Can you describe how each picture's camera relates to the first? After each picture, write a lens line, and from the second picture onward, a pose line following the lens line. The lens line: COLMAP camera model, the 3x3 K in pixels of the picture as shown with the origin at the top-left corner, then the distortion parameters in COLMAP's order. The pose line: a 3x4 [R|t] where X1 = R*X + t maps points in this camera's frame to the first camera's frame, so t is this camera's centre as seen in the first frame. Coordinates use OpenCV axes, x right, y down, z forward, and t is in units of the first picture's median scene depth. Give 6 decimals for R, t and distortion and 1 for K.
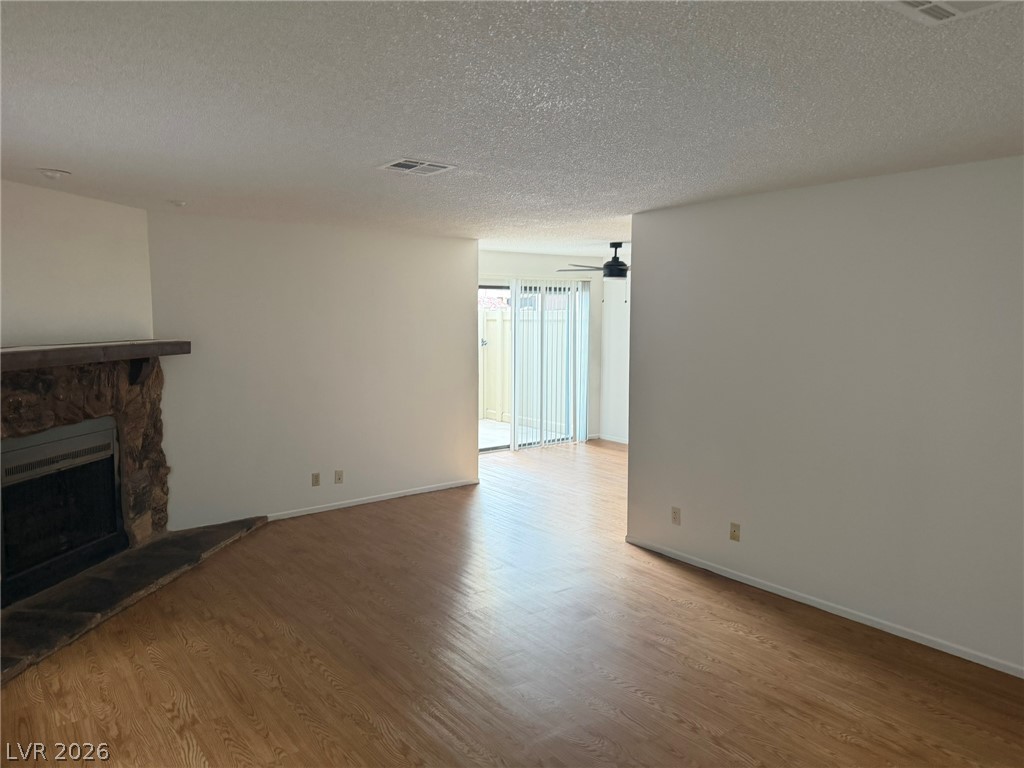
lens RADIAL K [[720.1, 0, 504.3], [0, 720.1, 385.7], [0, 0, 1]] dist [0.113964, -0.132348]
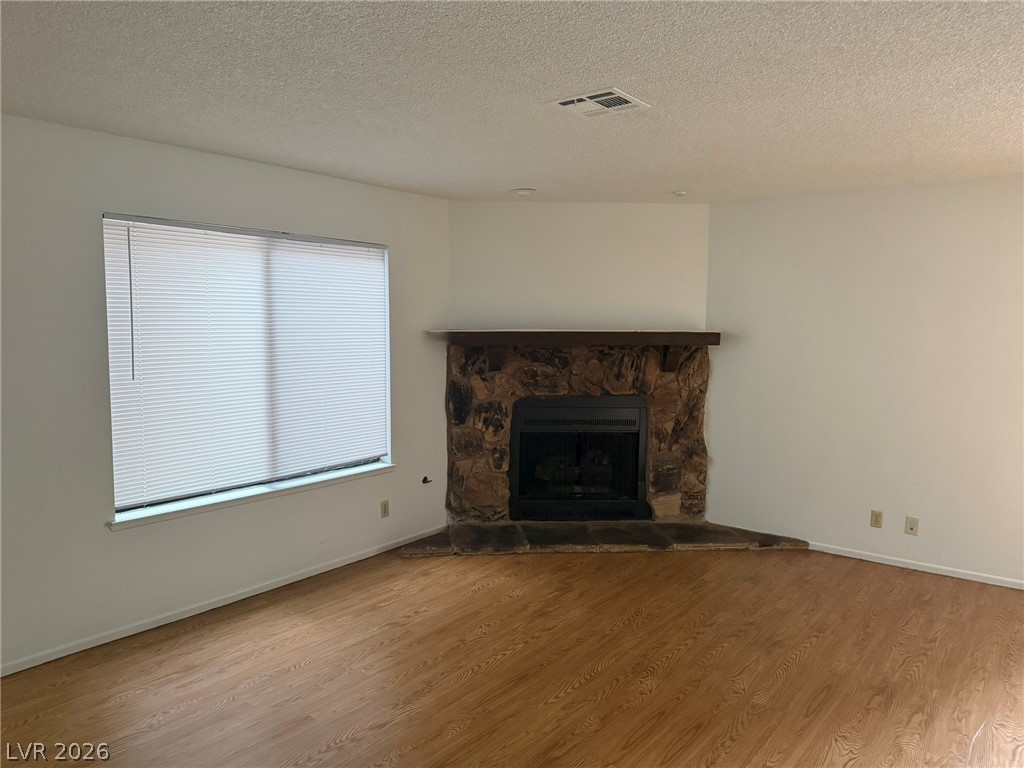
lens RADIAL K [[720.1, 0, 504.3], [0, 720.1, 385.7], [0, 0, 1]] dist [0.113964, -0.132348]
pose [[0.235090, 0.082462, -0.968469, 0.465982], [-0.104145, 0.992796, 0.059253, -0.018334], [0.966378, 0.086931, 0.241984, 0.508553]]
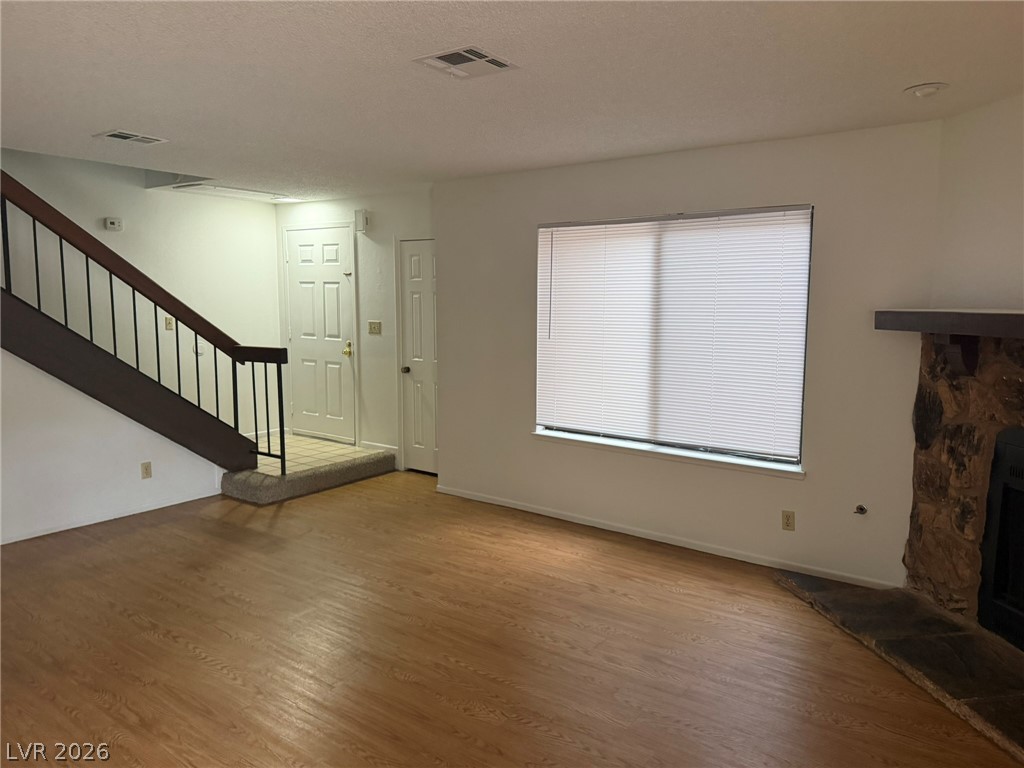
lens RADIAL K [[720.1, 0, 504.3], [0, 720.1, 385.7], [0, 0, 1]] dist [0.113964, -0.132348]
pose [[-0.959918, 0.015315, -0.279861, 0.043202], [-0.046316, 0.976111, 0.212279, -0.089444], [0.276426, 0.216732, -0.936278, 1.251405]]
